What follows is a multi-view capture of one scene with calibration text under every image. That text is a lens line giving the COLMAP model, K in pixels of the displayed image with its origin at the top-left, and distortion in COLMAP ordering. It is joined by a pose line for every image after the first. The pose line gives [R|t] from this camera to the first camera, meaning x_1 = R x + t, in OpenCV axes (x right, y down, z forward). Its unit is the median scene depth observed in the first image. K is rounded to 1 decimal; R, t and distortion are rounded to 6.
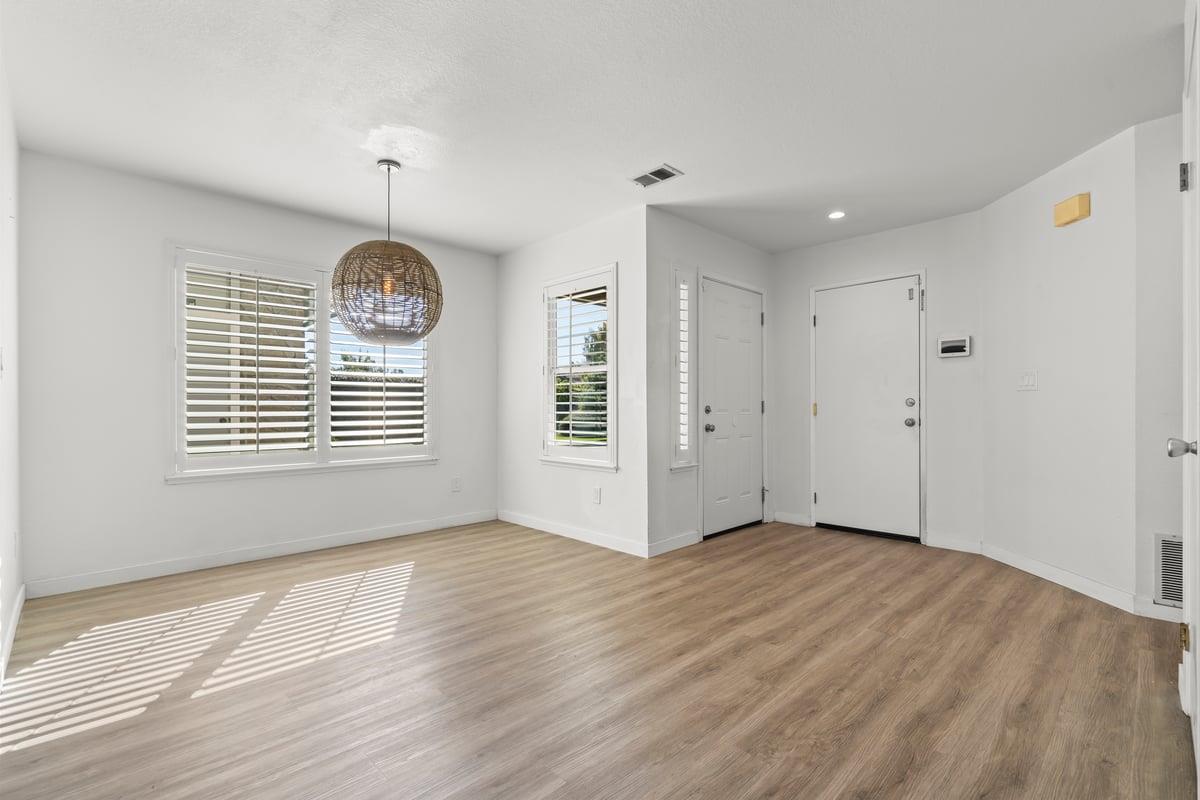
lens RADIAL K [[547.9, 0, 599.3], [0, 547.9, 404.0], [0, 0, 1]] dist [-0.003570, 0.001147]
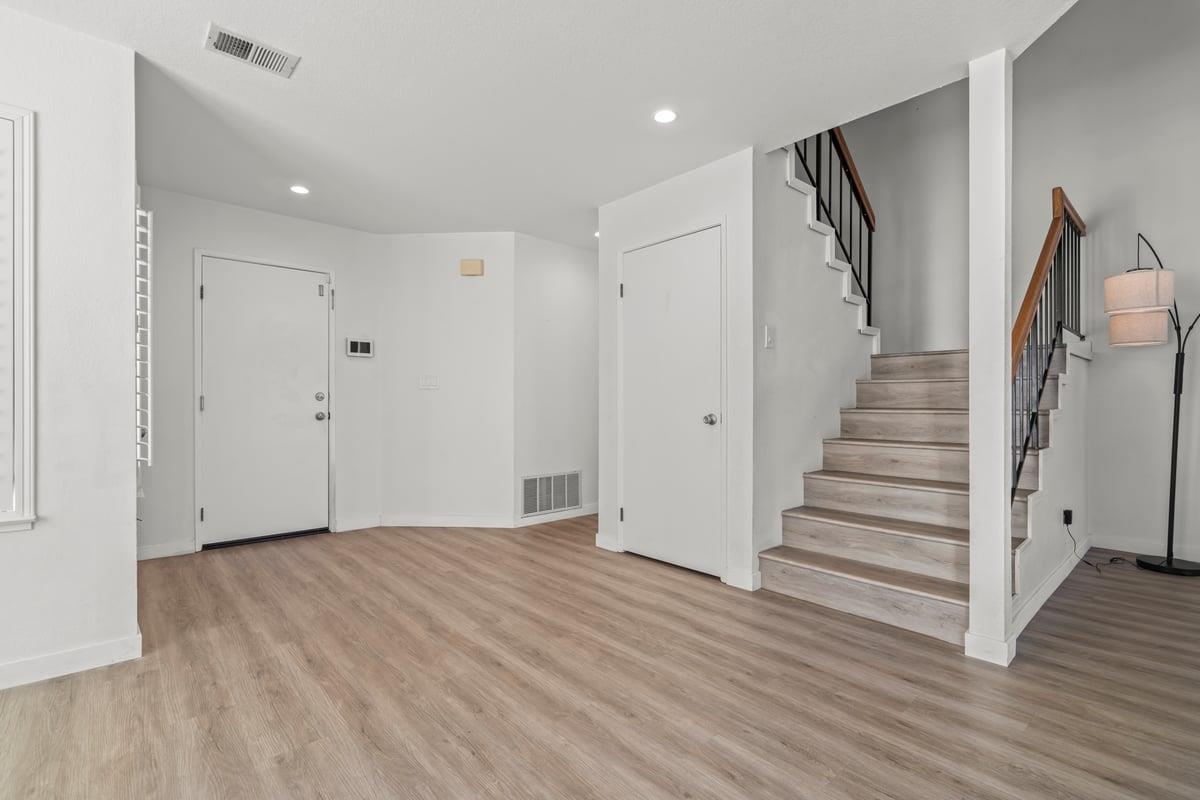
lens RADIAL K [[547.9, 0, 608.8], [0, 547.9, 405.1], [0, 0, 1]] dist [-0.003570, 0.001147]
pose [[0.033280, -0.003683, 0.999439, -0.528393], [-0.009834, 0.999944, 0.004012, 0.003884], [-0.999398, -0.009962, 0.033242, 0.527751]]
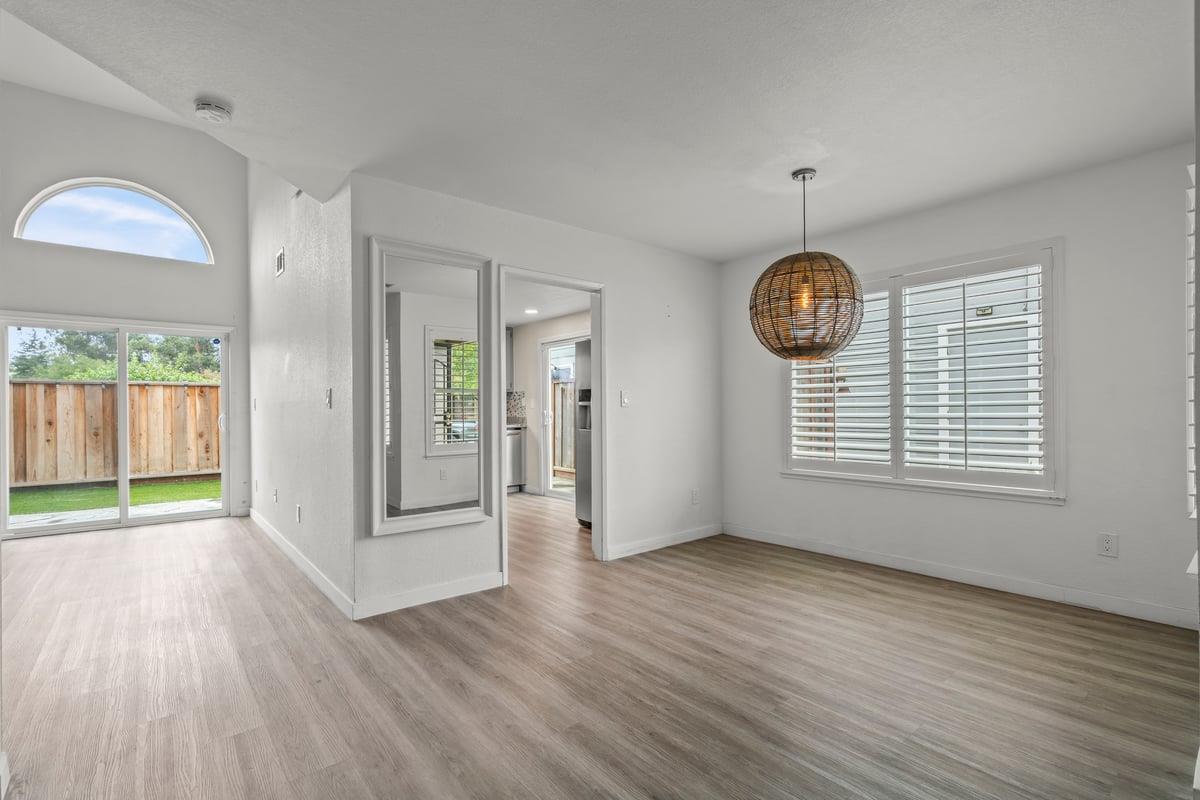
lens RADIAL K [[547.9, 0, 598.8], [0, 547.9, 408.8], [0, 0, 1]] dist [-0.003570, 0.001147]
pose [[-0.075443, 0.003769, -0.997143, 0.565822], [0.016606, 0.999859, 0.002523, -0.027862], [0.997012, -0.016368, -0.075495, 0.663102]]
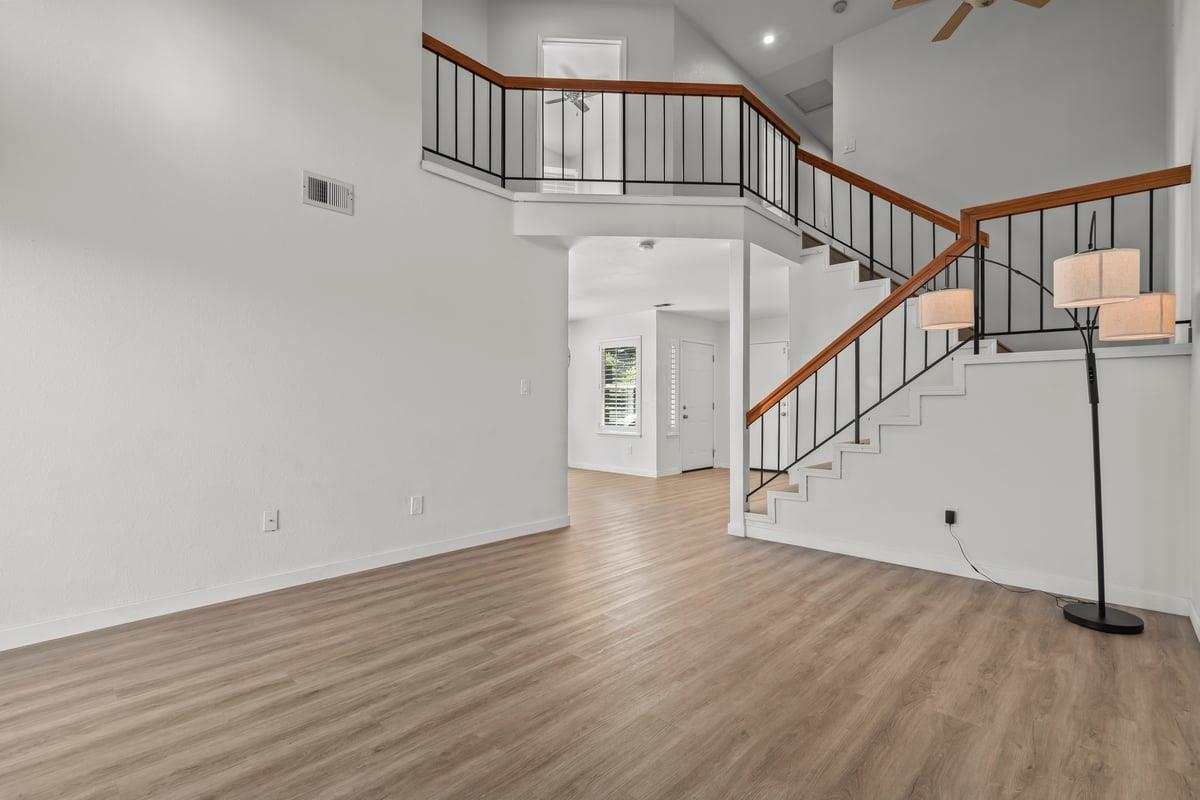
lens RADIAL K [[547.9, 0, 601.1], [0, 547.9, 402.2], [0, 0, 1]] dist [-0.003570, 0.001147]
pose [[0.998578, 0.004151, 0.053153, -0.265515], [-0.004522, 0.999966, 0.006866, -0.026489], [-0.053123, -0.007097, 0.998563, -1.224702]]
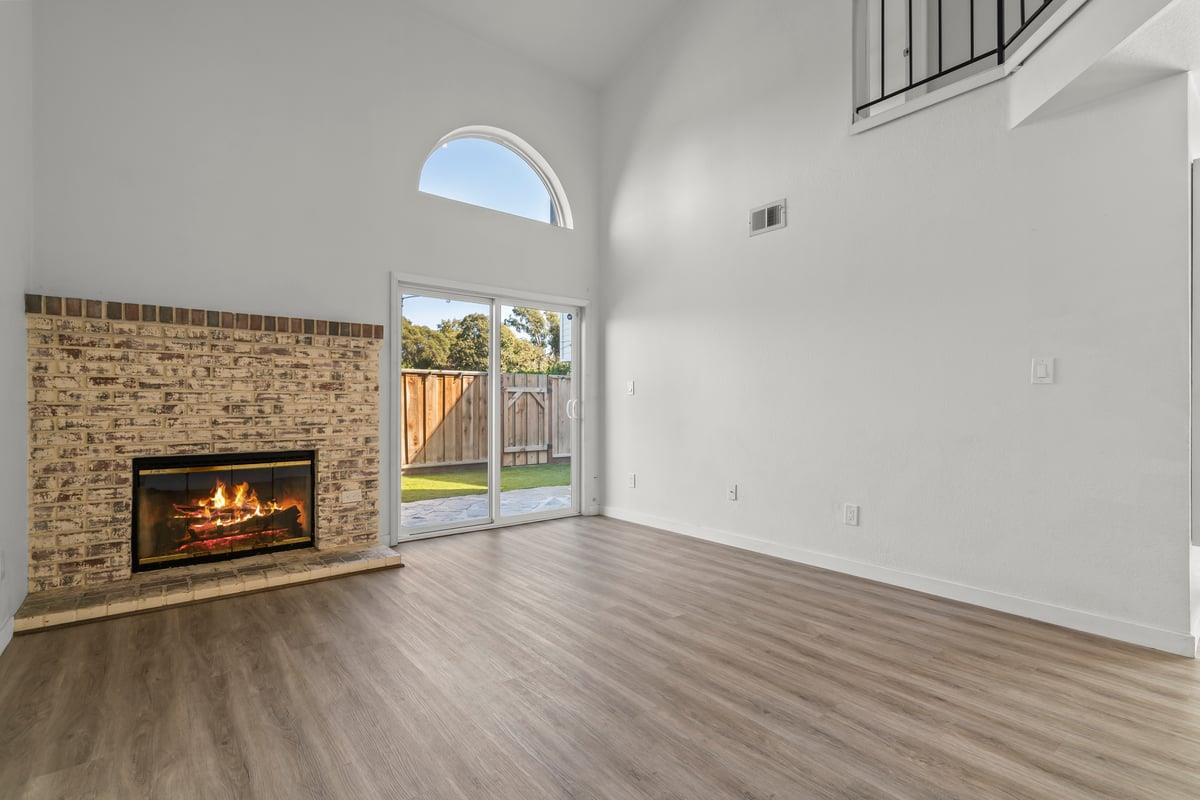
lens RADIAL K [[547.9, 0, 601.2], [0, 547.9, 396.8], [0, 0, 1]] dist [-0.003570, 0.001147]
pose [[-0.086061, -0.018443, -0.996119, 0.448326], [0.009863, 0.999764, -0.019363, -0.004682], [0.996241, -0.011491, -0.085859, -0.455895]]
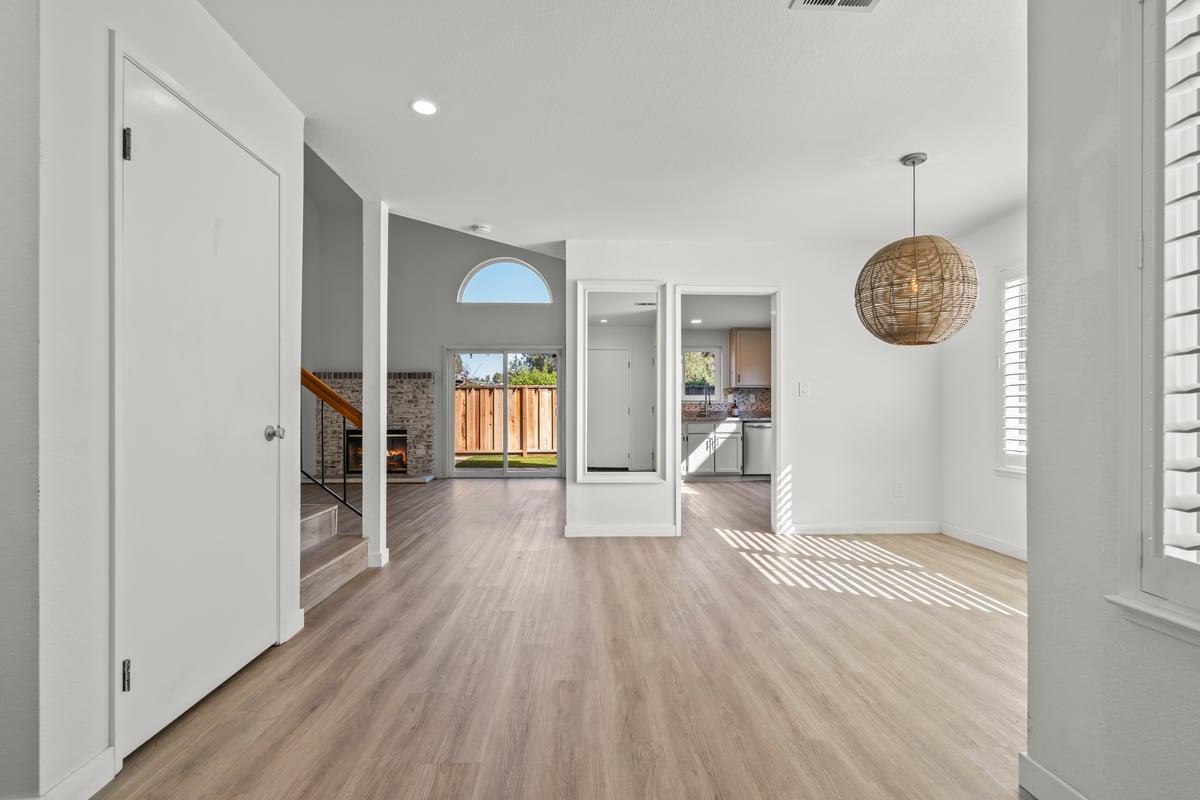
lens RADIAL K [[547.9, 0, 601.8], [0, 547.9, 403.1], [0, 0, 1]] dist [-0.003570, 0.001147]
pose [[-0.667330, -0.010101, -0.744693, 0.650962], [0.007230, 0.999773, -0.020040, 0.010230], [0.744727, -0.018758, -0.667106, 1.147394]]
